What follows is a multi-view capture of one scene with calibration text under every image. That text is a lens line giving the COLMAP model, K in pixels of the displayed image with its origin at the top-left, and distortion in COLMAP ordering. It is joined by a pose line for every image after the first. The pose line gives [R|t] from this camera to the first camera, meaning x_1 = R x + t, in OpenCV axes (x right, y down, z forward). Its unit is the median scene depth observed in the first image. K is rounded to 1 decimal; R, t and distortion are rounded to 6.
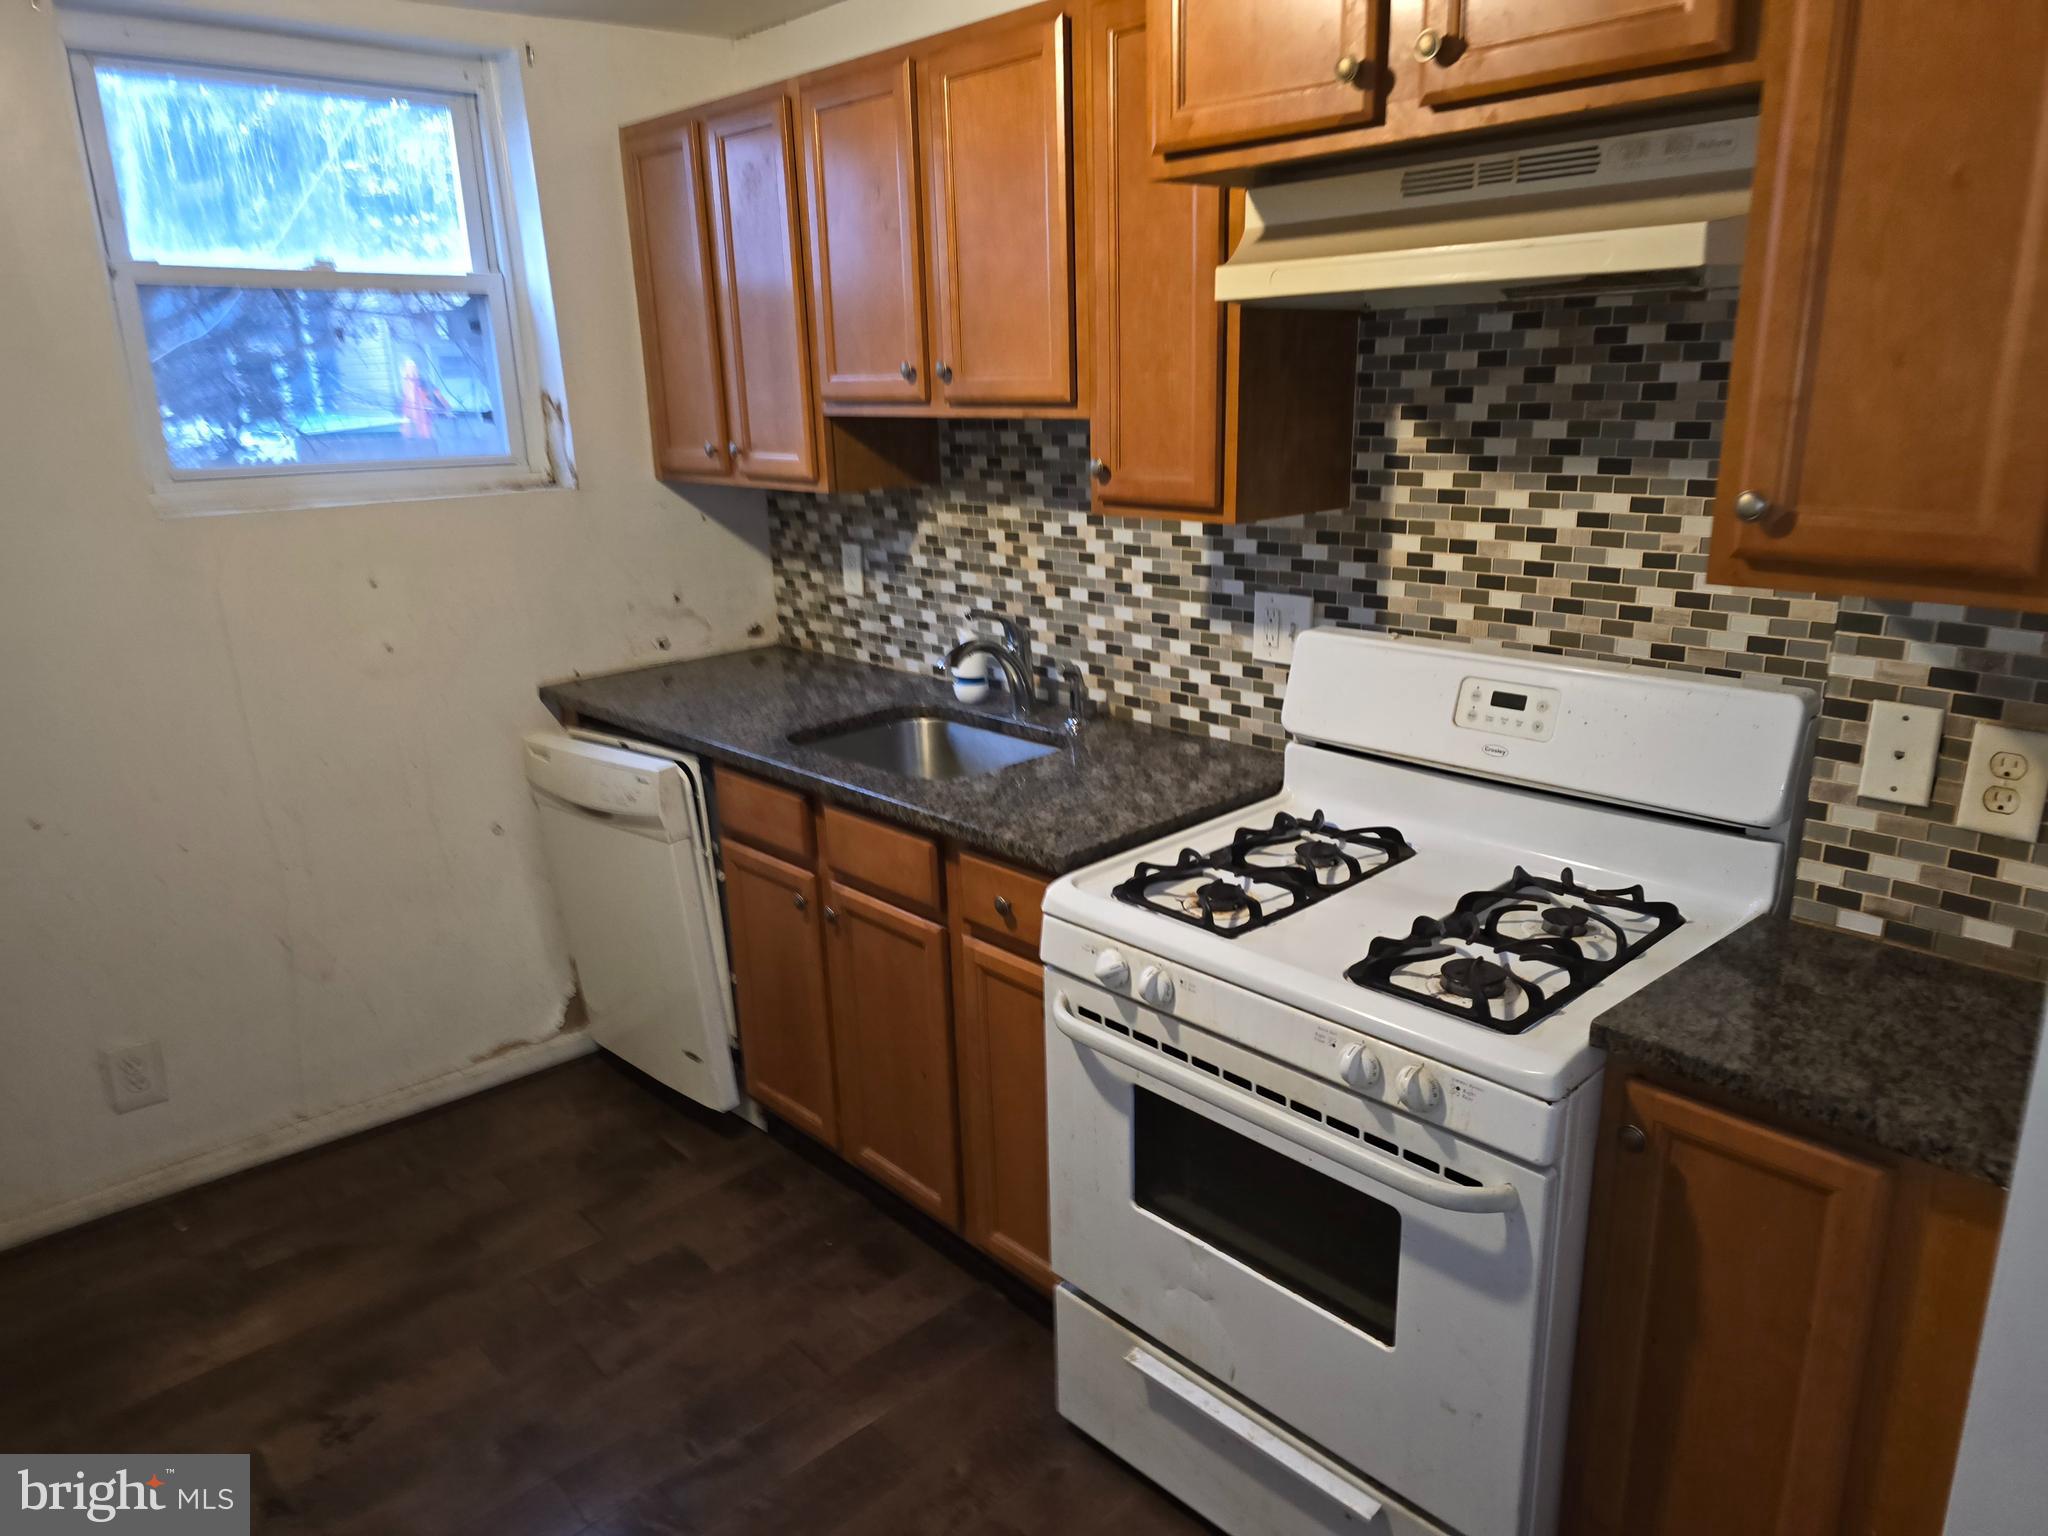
lens RADIAL K [[1377.0, 0, 1031.9], [0, 1377.0, 774.6], [0, 0, 1]] dist [0.044458, -0.032876]
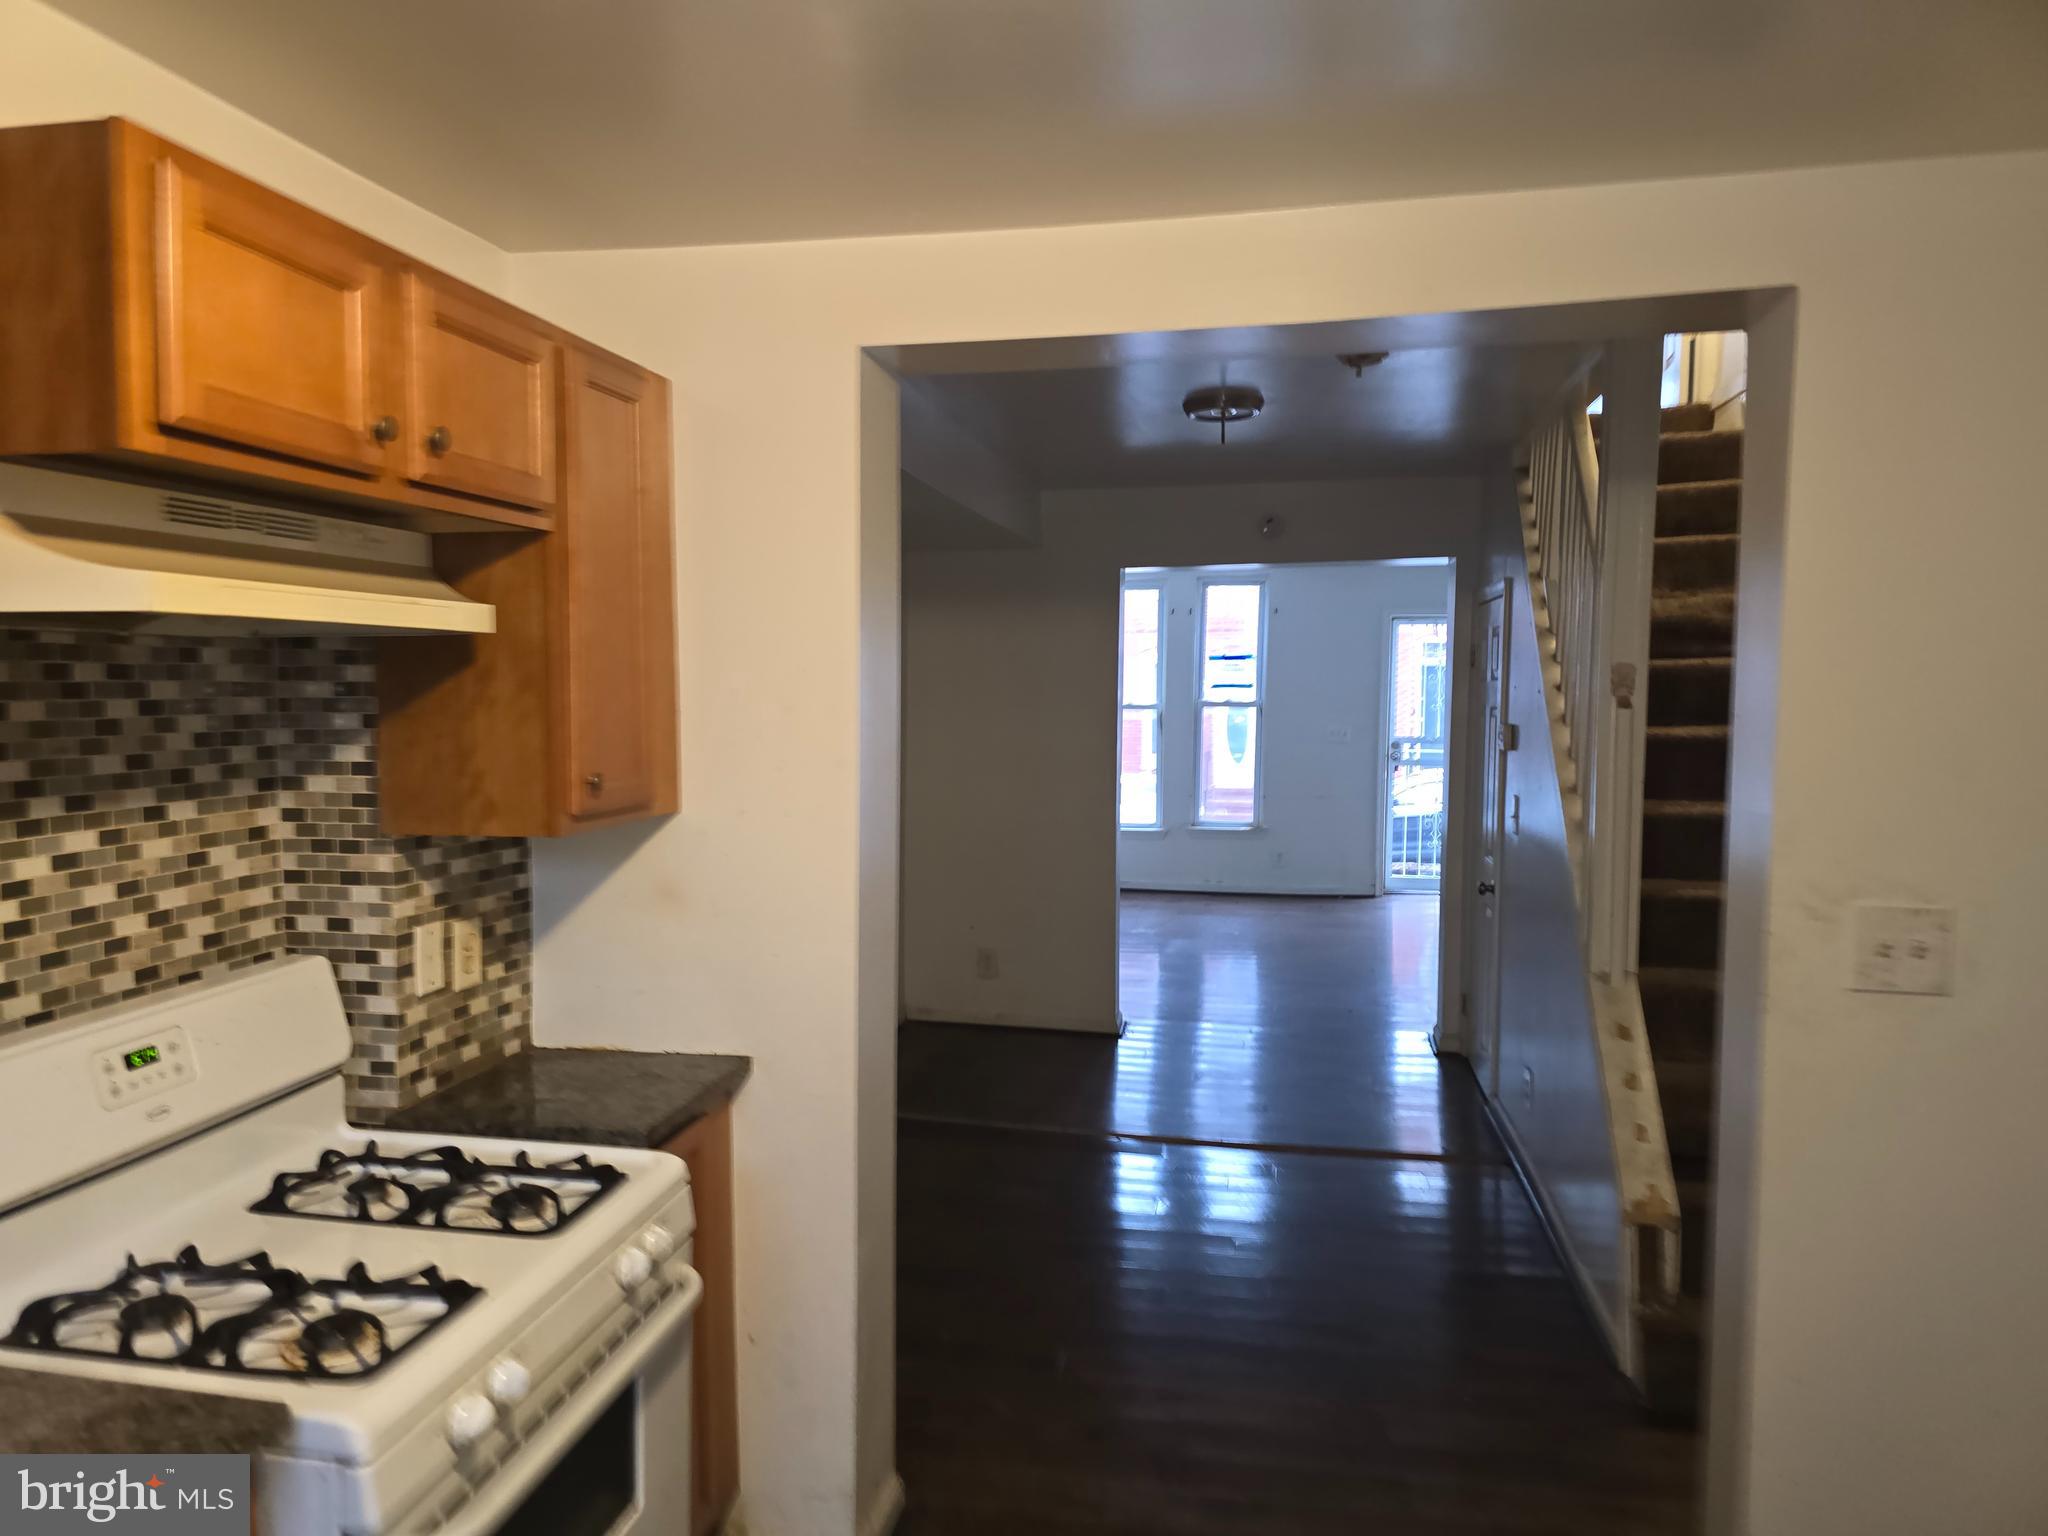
lens RADIAL K [[1377.0, 0, 1008.6], [0, 1377.0, 757.6], [0, 0, 1]] dist [0.044458, -0.032876]
pose [[-0.590476, -0.022309, 0.806747, -0.617559], [0.238106, 0.950307, 0.200554, -0.247762], [-0.771131, 0.310513, -0.555822, 0.874984]]
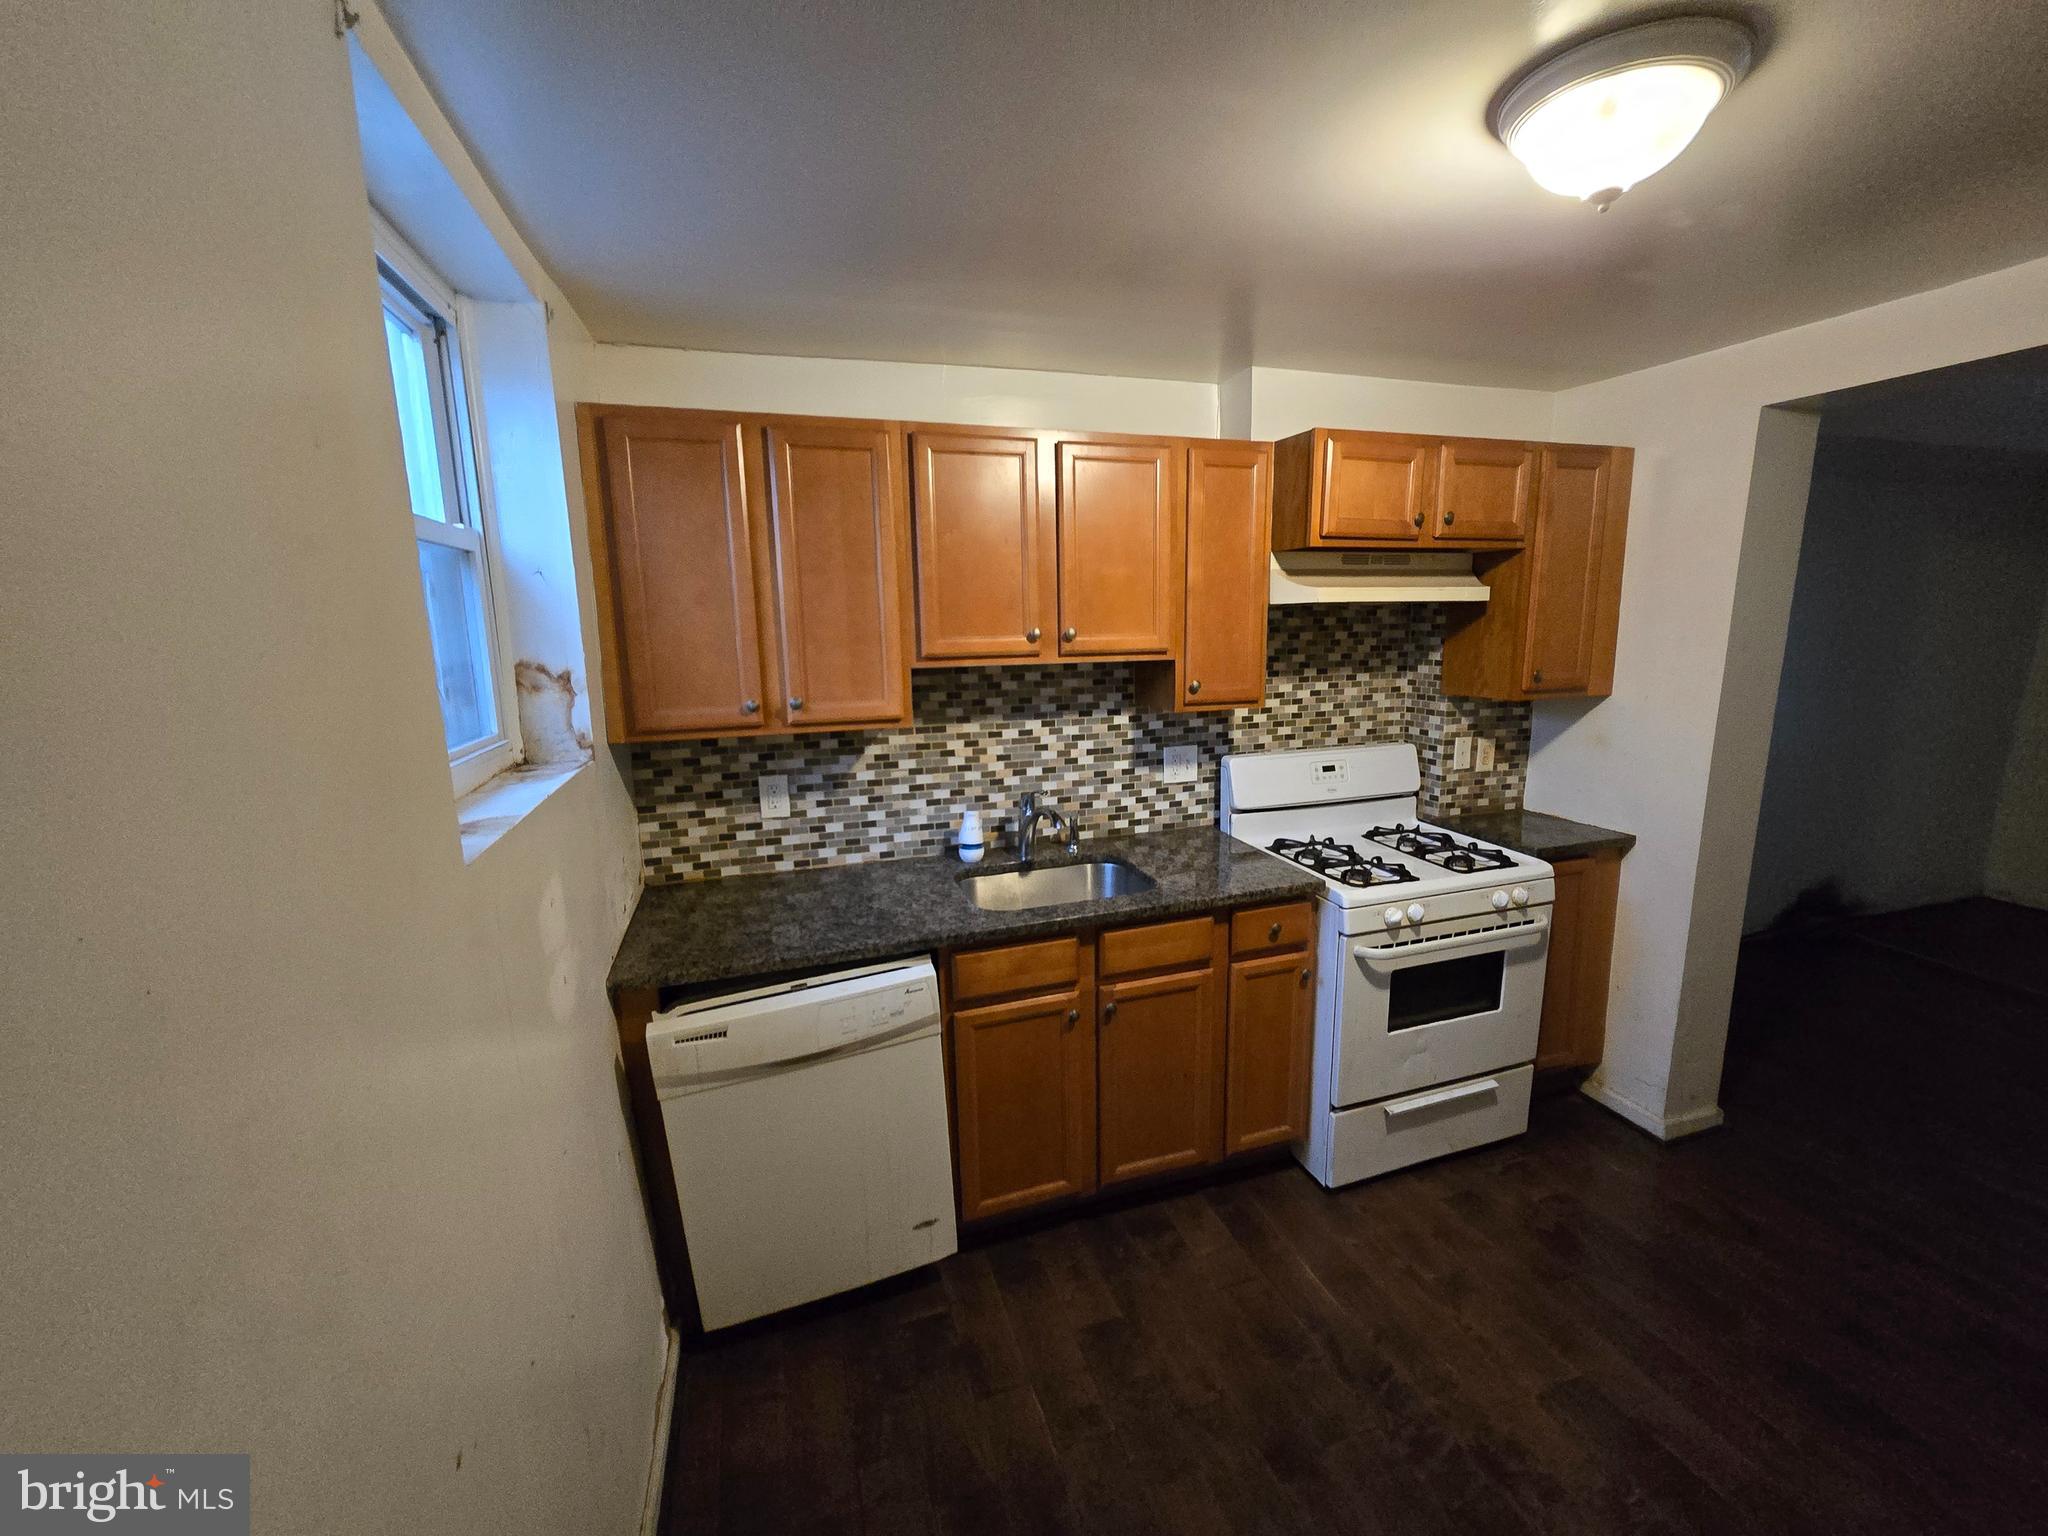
lens RADIAL K [[838.7, 0, 1053.5], [0, 838.7, 764.5], [0, 0, 1]] dist [-0.000553, 0.000211]
pose [[0.401727, -0.141795, 0.904715, -0.999230], [0.258452, 0.965333, 0.036534, -0.204239], [-0.878532, 0.219149, 0.424447, 0.696022]]
